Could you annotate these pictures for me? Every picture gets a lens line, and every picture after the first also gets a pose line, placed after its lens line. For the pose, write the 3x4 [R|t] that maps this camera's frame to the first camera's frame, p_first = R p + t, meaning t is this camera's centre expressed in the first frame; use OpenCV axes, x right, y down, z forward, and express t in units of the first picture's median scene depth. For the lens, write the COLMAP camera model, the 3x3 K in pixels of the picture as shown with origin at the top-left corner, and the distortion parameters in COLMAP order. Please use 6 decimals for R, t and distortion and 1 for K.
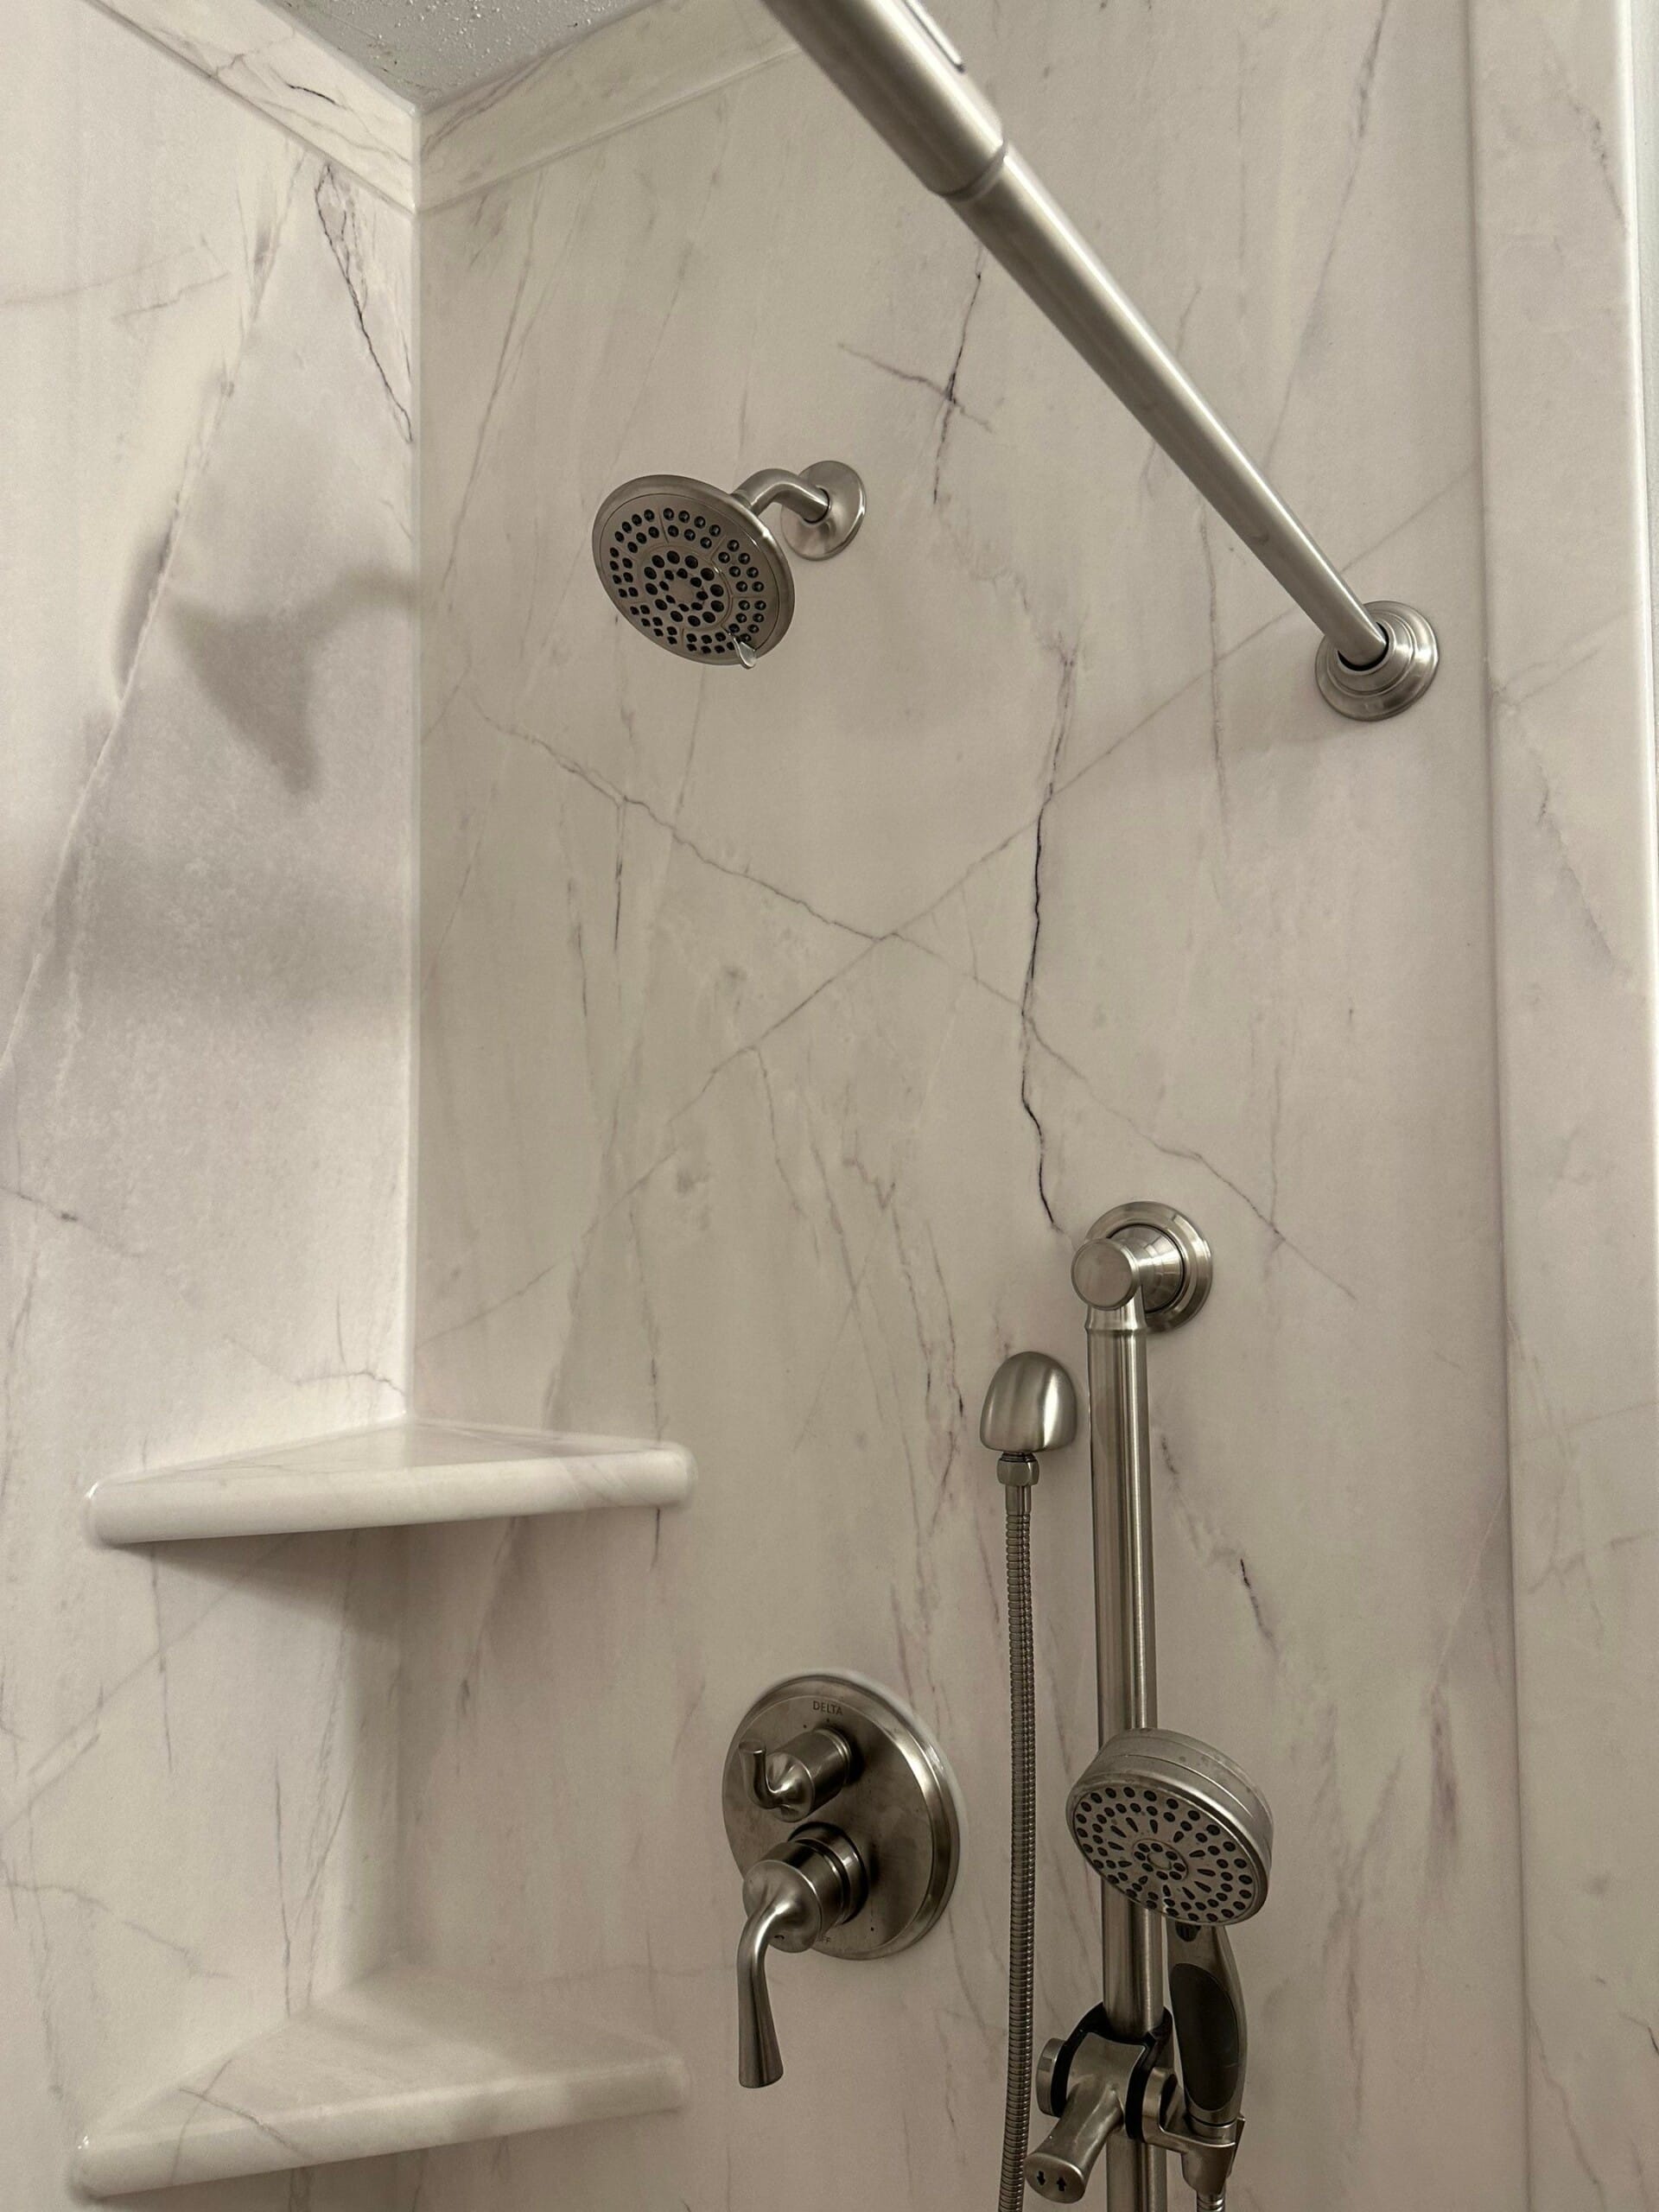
lens RADIAL K [[882.4, 0, 829.1], [0, 882.4, 1107.1], [0, 0, 1]] dist [-0.001363, -0.000265]
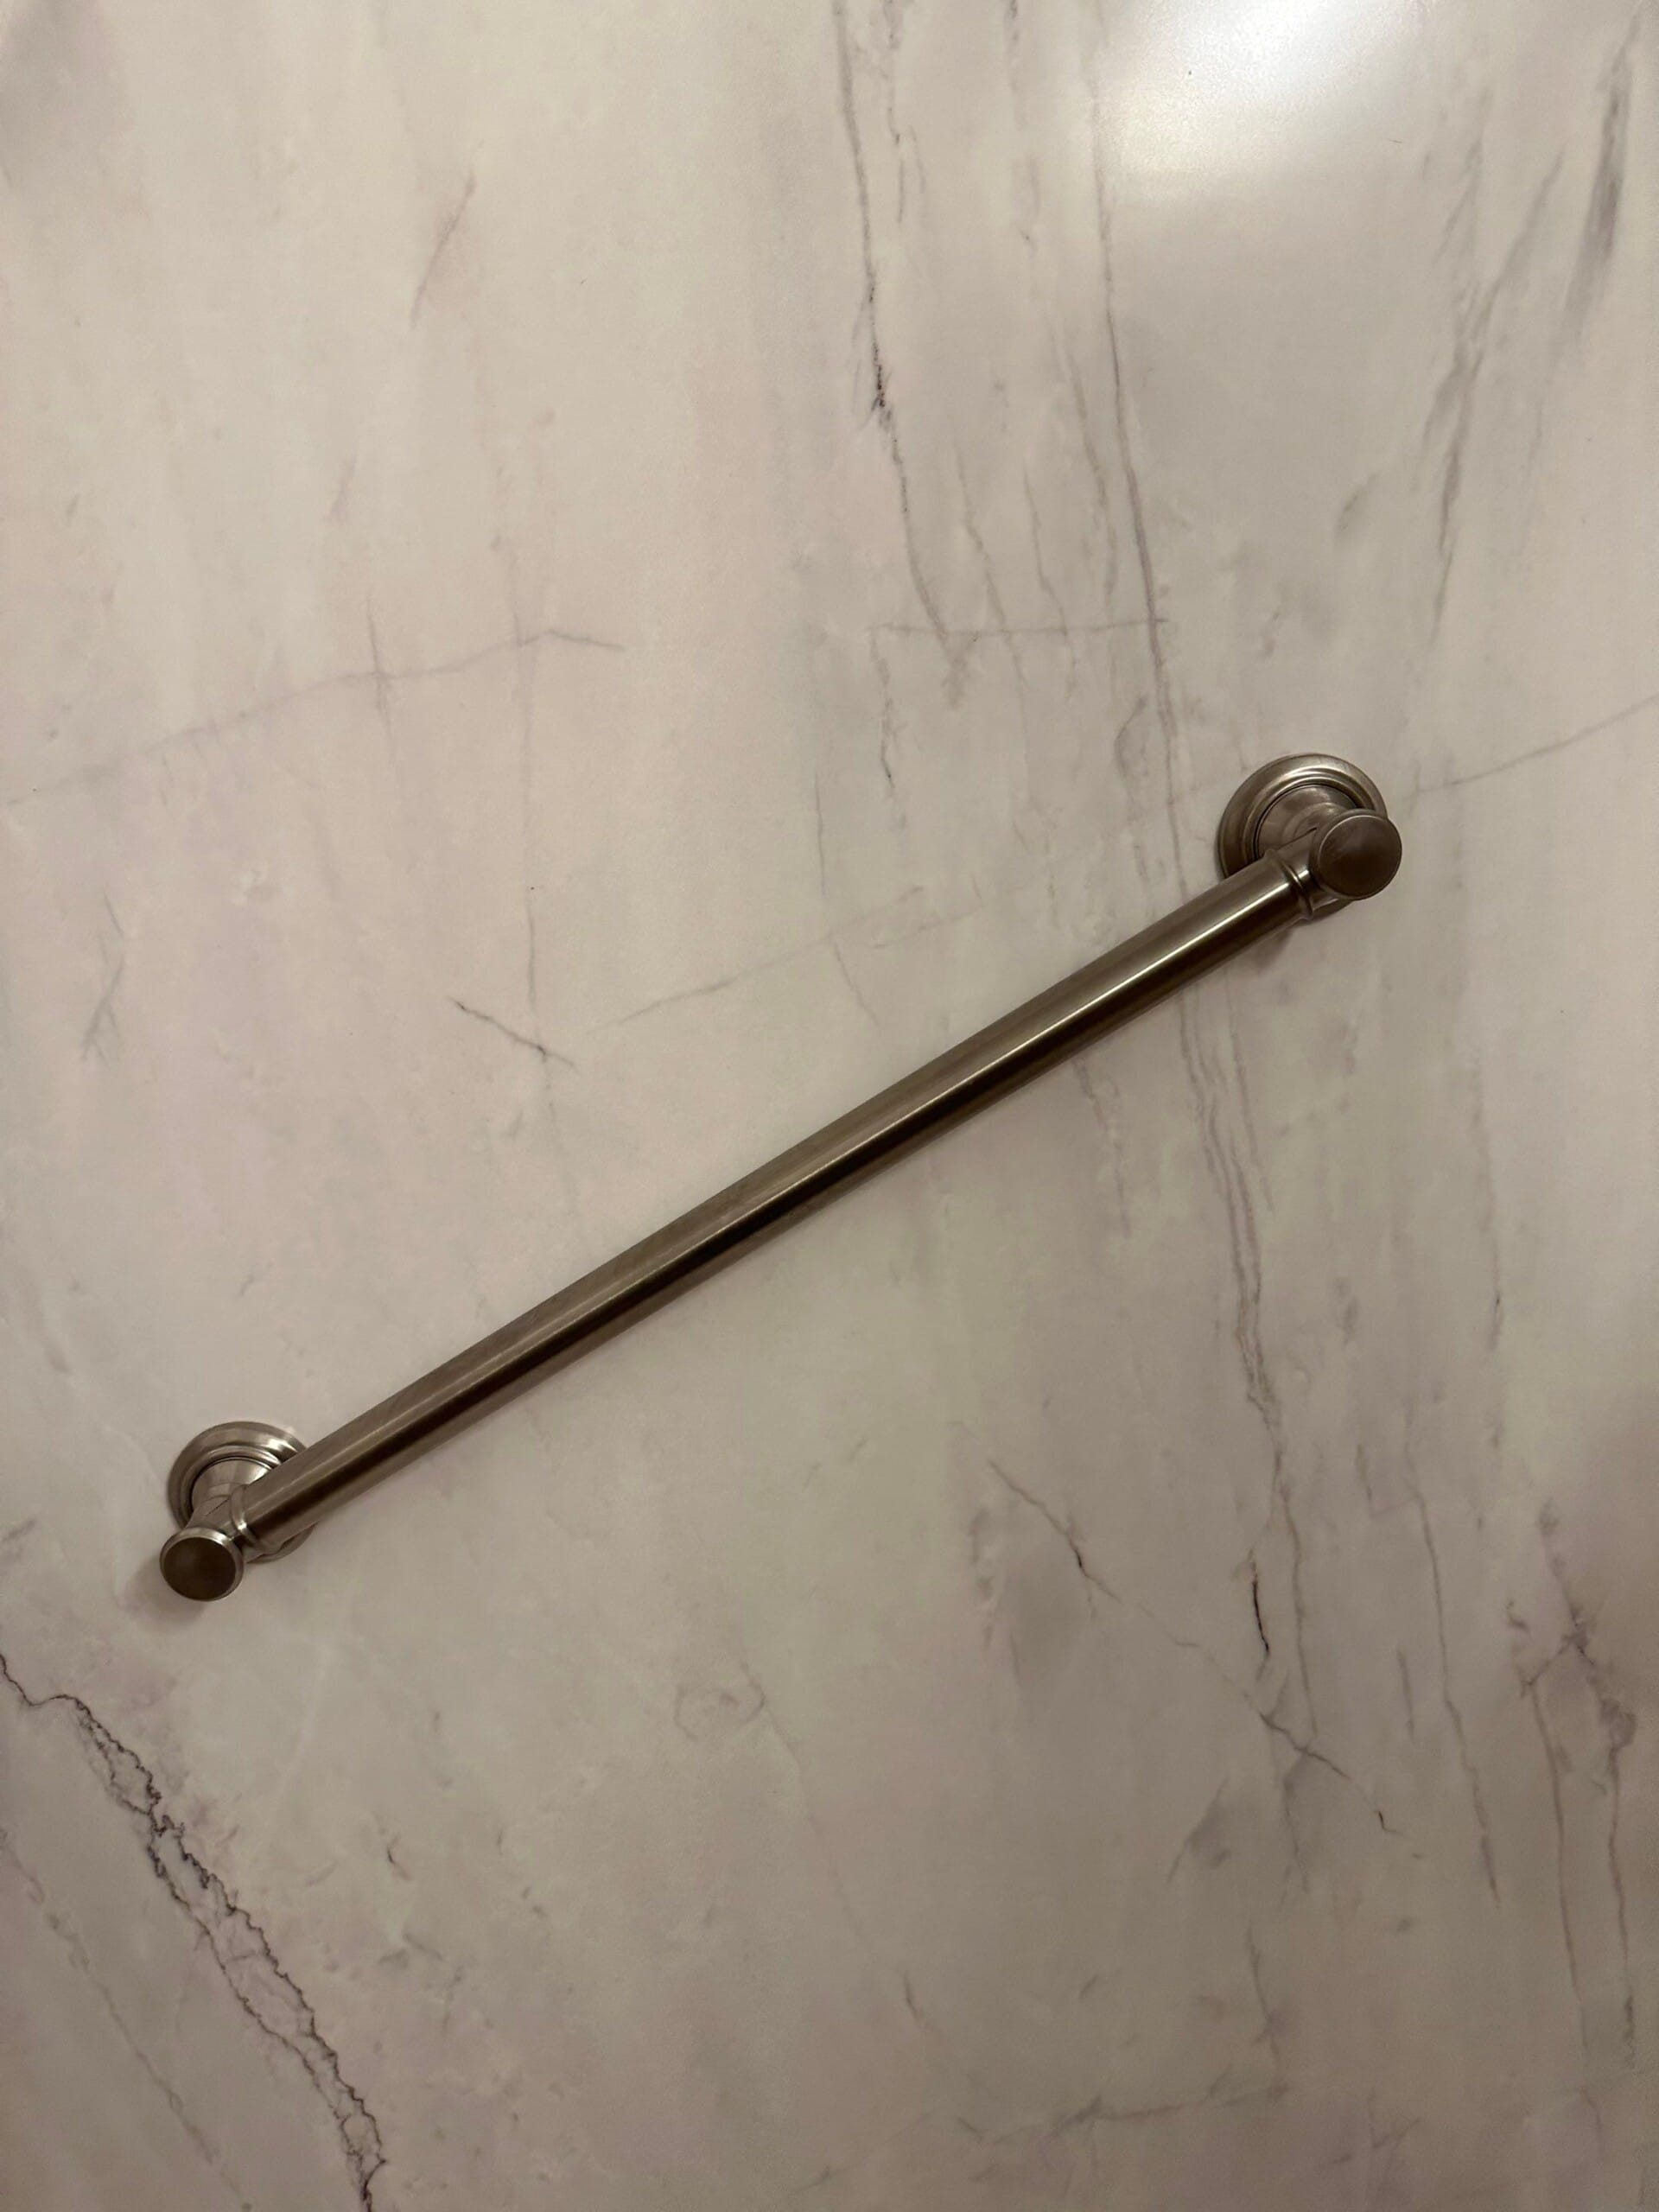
lens RADIAL K [[882.4, 0, 829.3], [0, 882.4, 1106.3], [0, 0, 1]] dist [-0.001363, -0.000265]
pose [[0.937359, 0.007237, 0.348289, -0.151853], [-0.087218, 0.972818, 0.214520, 1.368124], [-0.337269, -0.231459, 0.912511, 0.361639]]
